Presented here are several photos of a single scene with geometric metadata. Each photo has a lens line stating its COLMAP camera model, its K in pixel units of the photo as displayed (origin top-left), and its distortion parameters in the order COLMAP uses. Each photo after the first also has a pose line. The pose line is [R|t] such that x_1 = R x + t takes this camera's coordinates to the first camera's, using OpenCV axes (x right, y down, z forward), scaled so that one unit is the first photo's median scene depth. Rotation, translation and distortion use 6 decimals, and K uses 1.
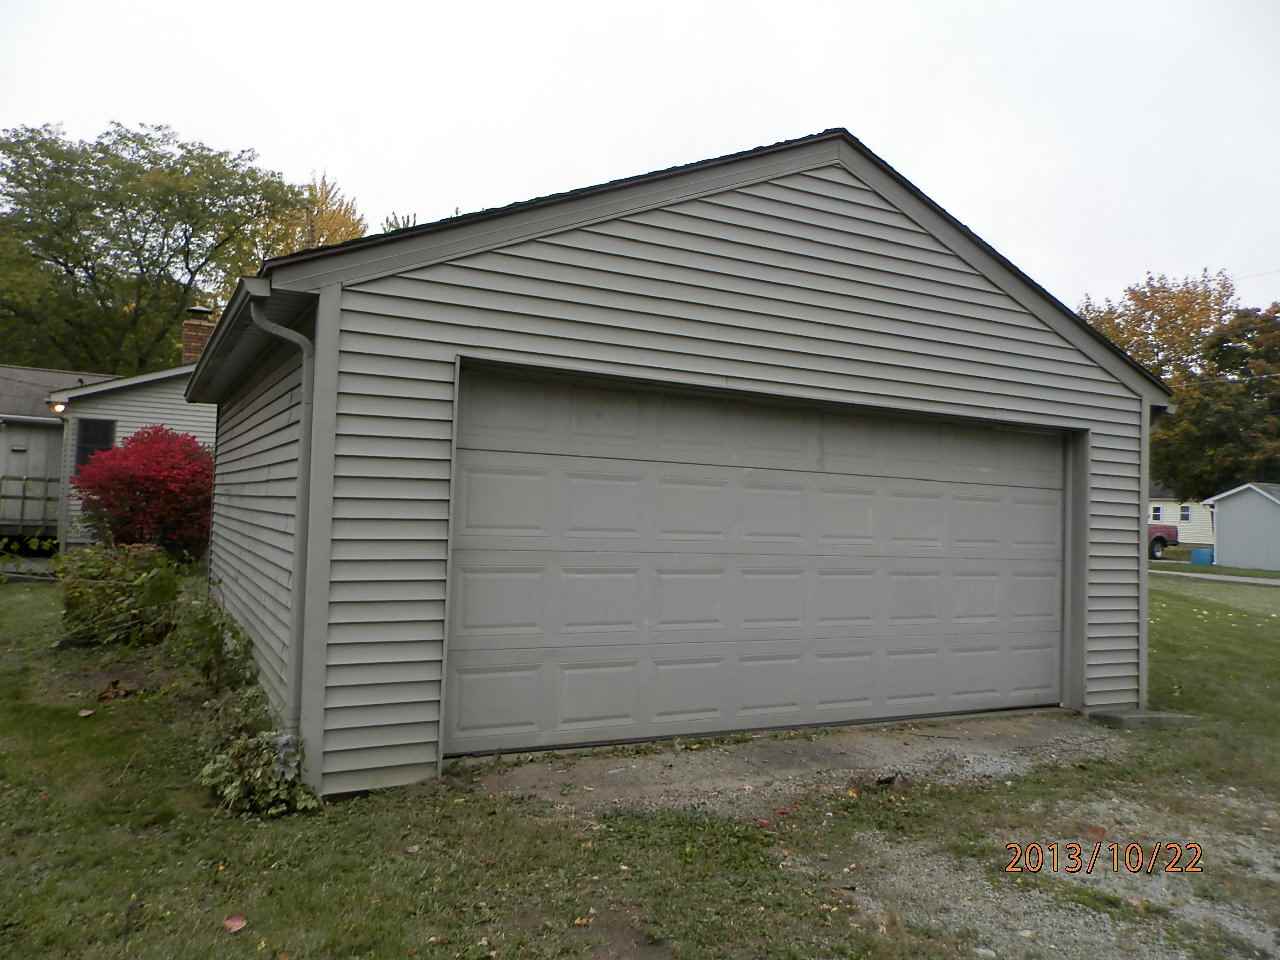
lens RADIAL K [[960.6, 0, 641.4], [0, 960.6, 476.3], [0, 0, 1]] dist [0.008432, 0.000509]
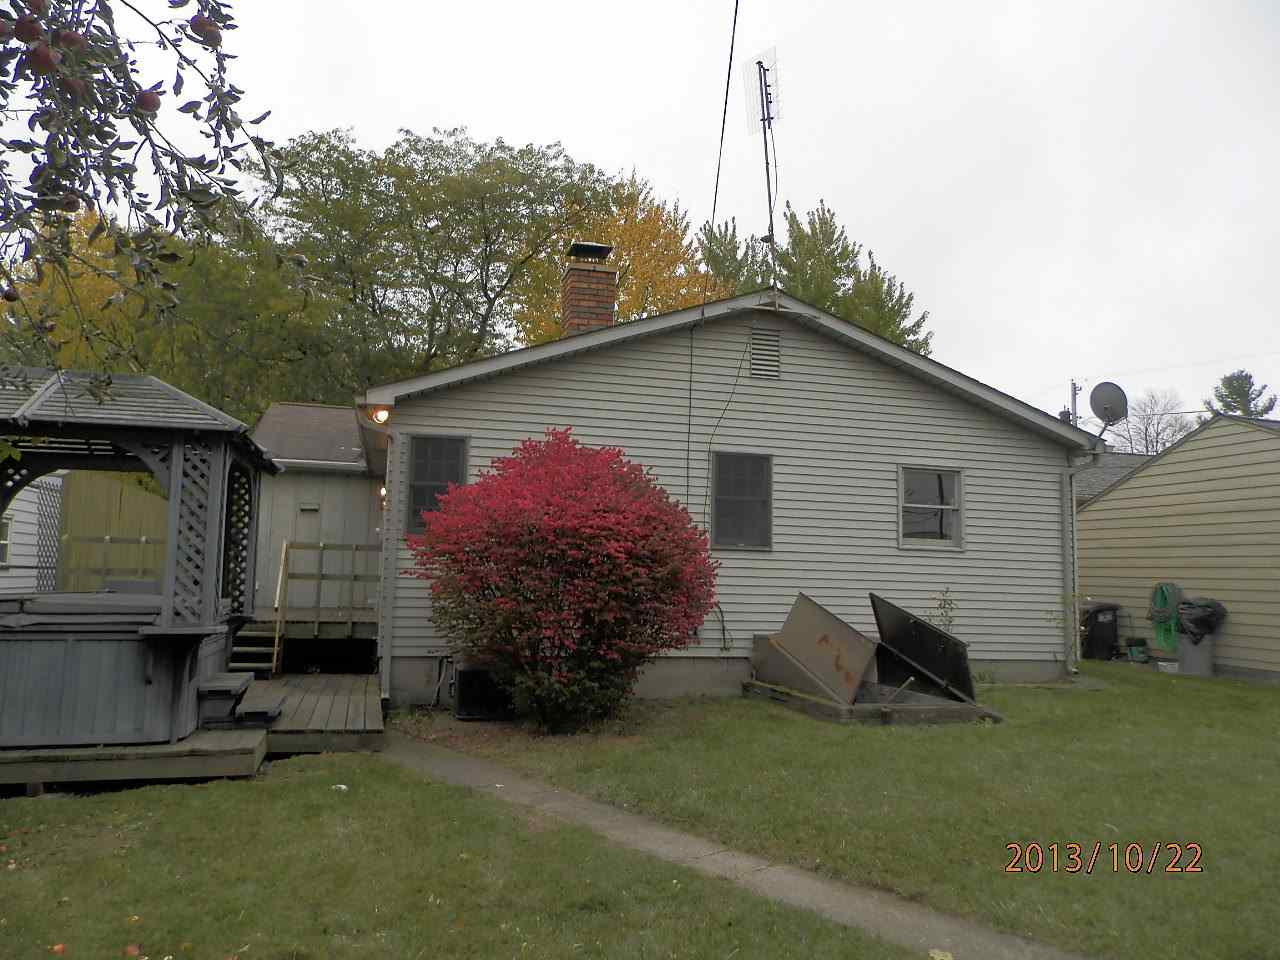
lens RADIAL K [[960.6, 0, 639.1], [0, 960.6, 481.6], [0, 0, 1]] dist [0.008432, 0.000509]
pose [[0.972468, -0.038681, -0.229804, -0.318980], [0.023239, 0.997309, -0.069528, 0.009782], [0.231875, 0.062273, 0.970750, 0.475978]]
